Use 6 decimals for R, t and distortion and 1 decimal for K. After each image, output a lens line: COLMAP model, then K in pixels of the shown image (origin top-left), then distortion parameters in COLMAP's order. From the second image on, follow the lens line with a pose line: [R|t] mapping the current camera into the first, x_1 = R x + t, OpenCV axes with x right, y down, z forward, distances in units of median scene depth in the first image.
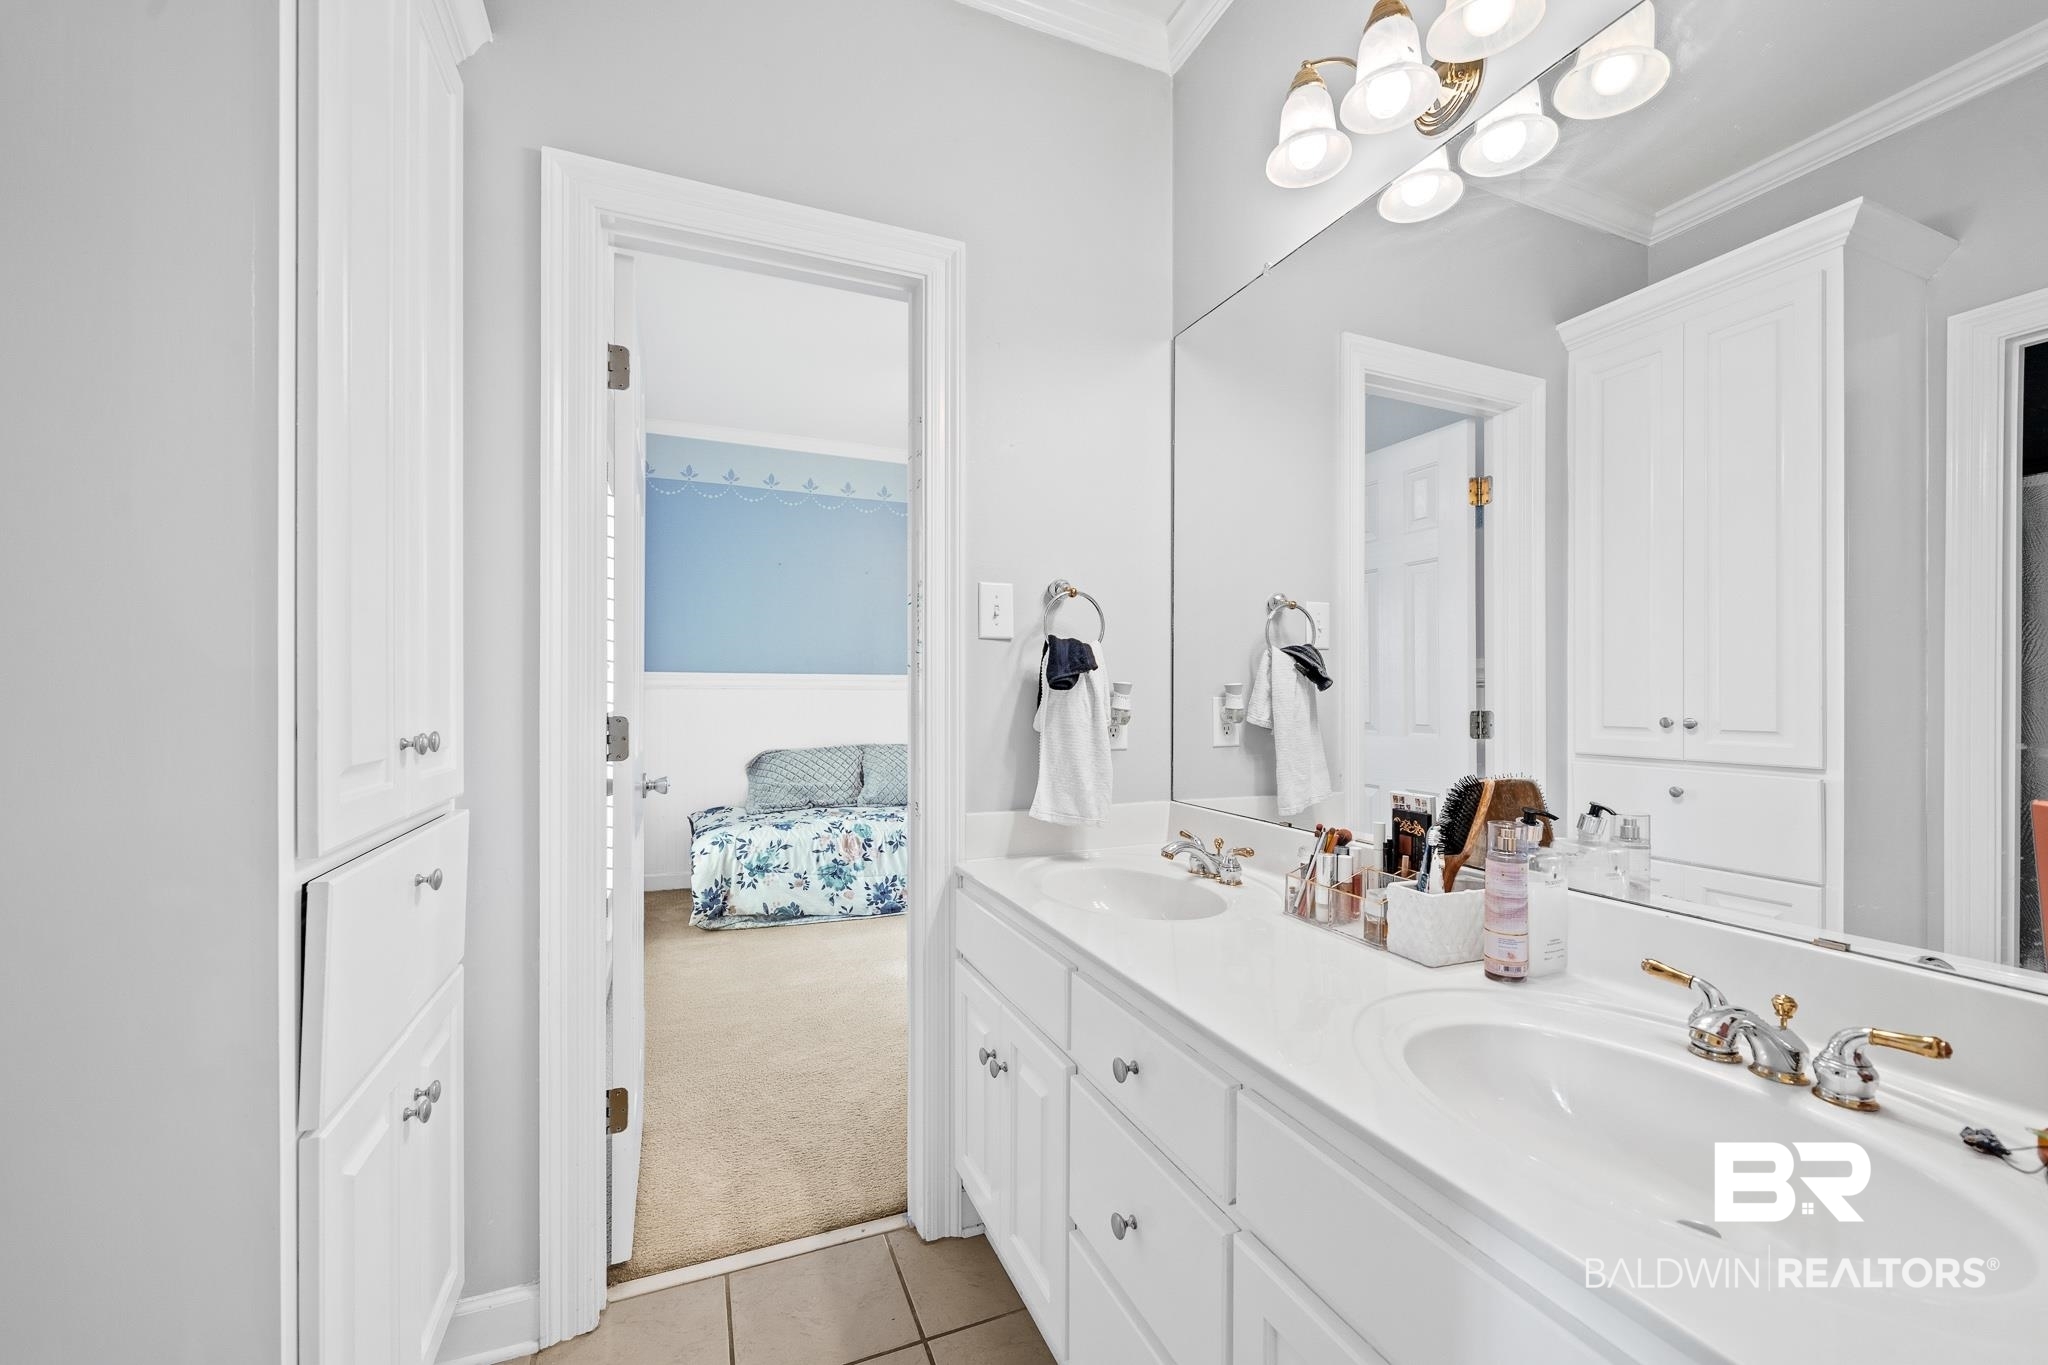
lens RADIAL K [[814.9, 0, 1019.3], [0, 814.9, 682.5], [0, 0, 1]] dist [-0.001061, -0.000299]
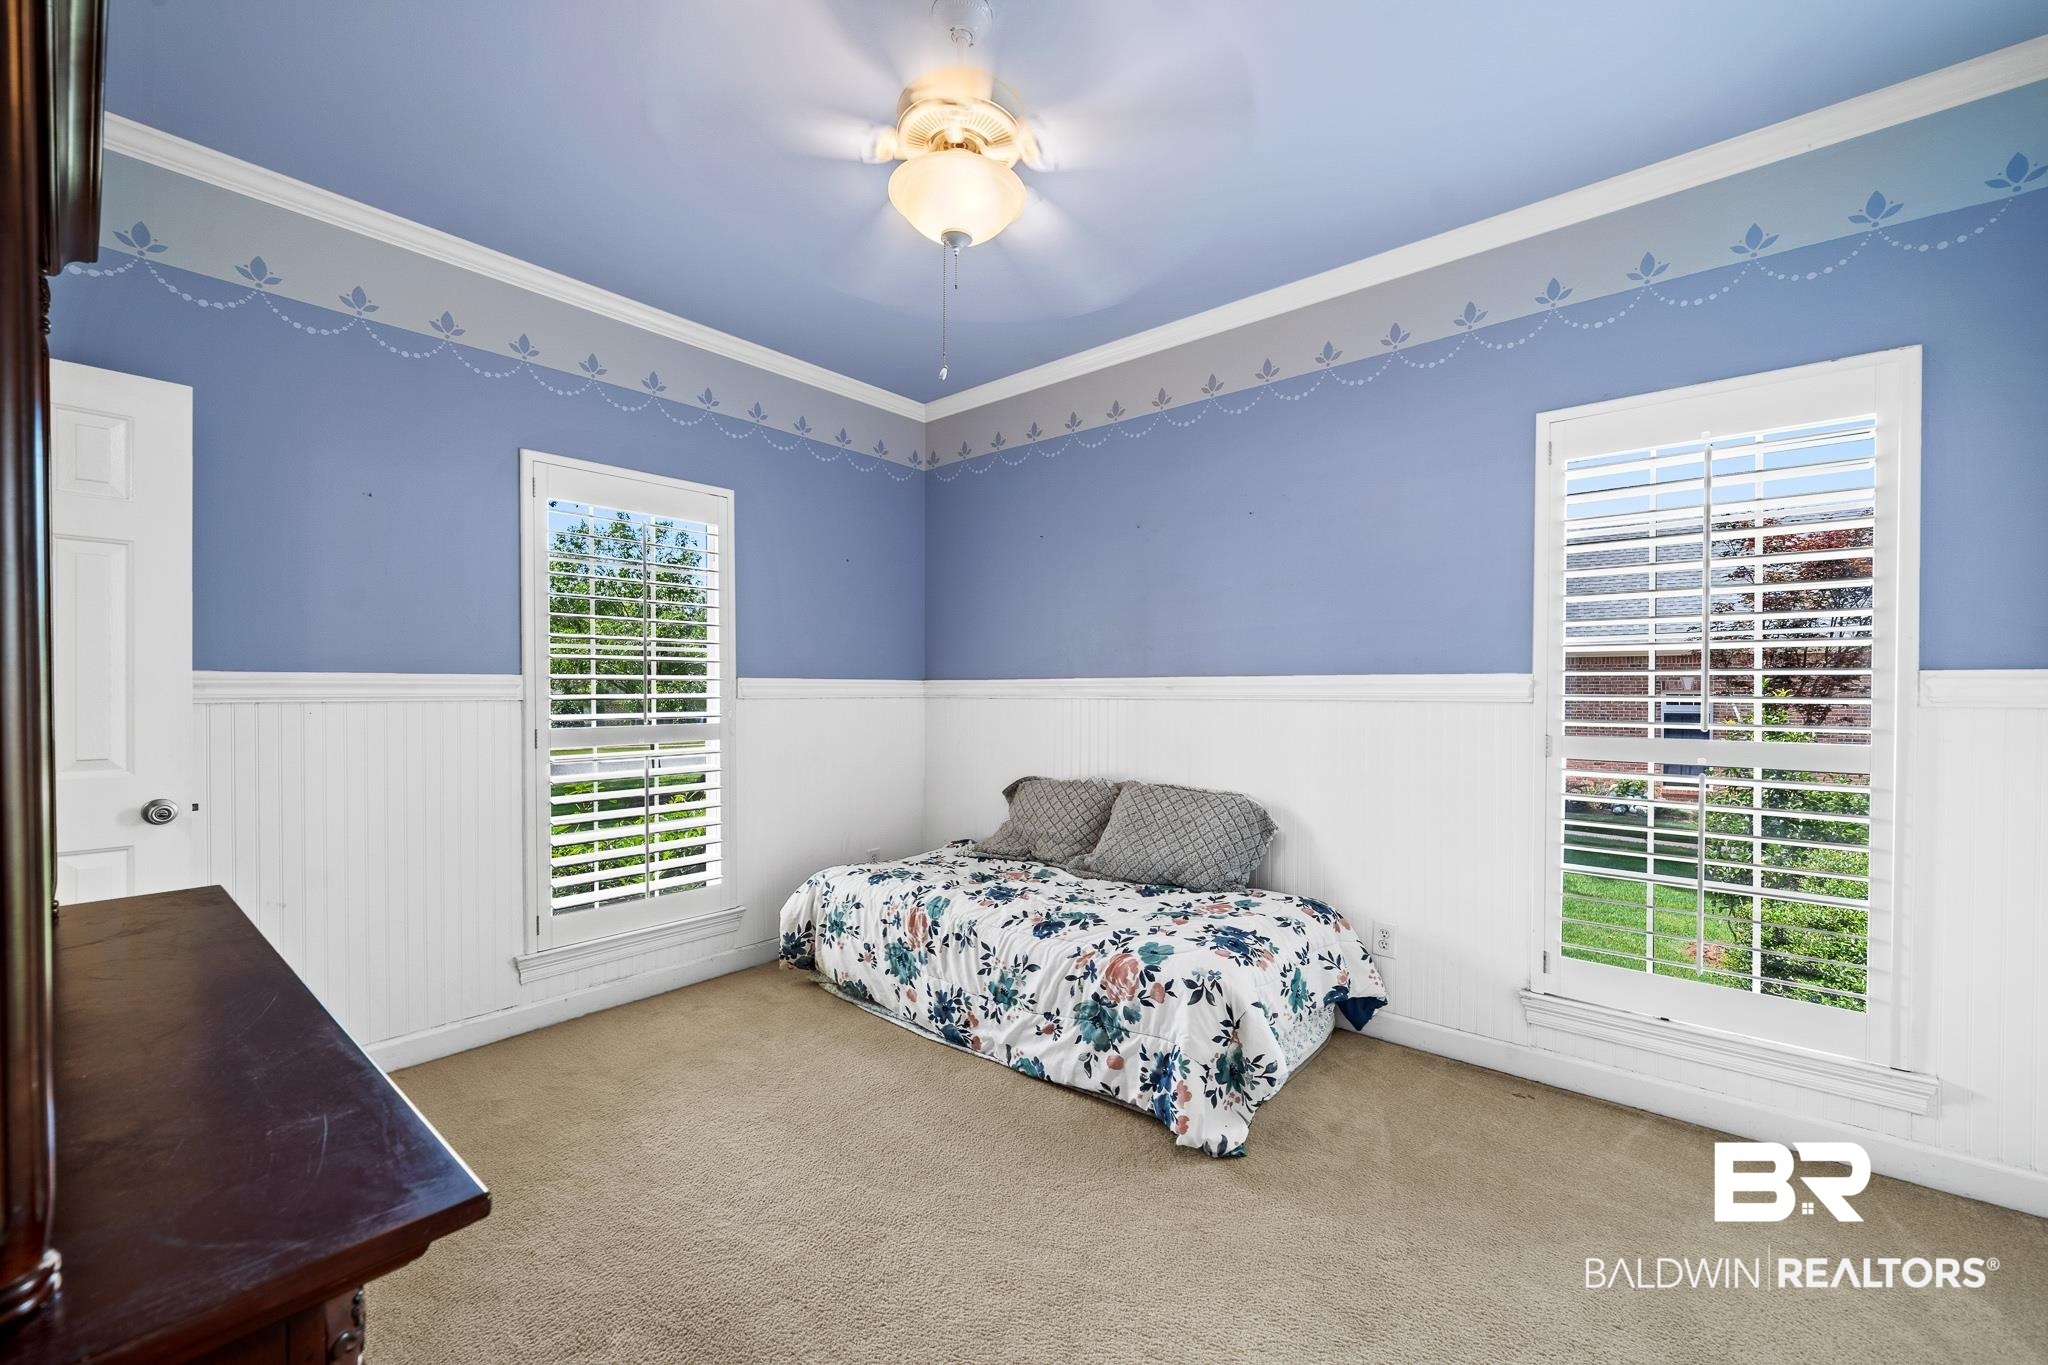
lens RADIAL K [[814.9, 0, 1036.0], [0, 814.9, 694.1], [0, 0, 1]] dist [-0.001061, -0.000299]
pose [[0.456770, 0.000709, -0.889585, 0.472145], [0.010226, 0.999929, 0.006047, -0.002508], [0.889526, -0.011859, 0.456730, 0.783070]]
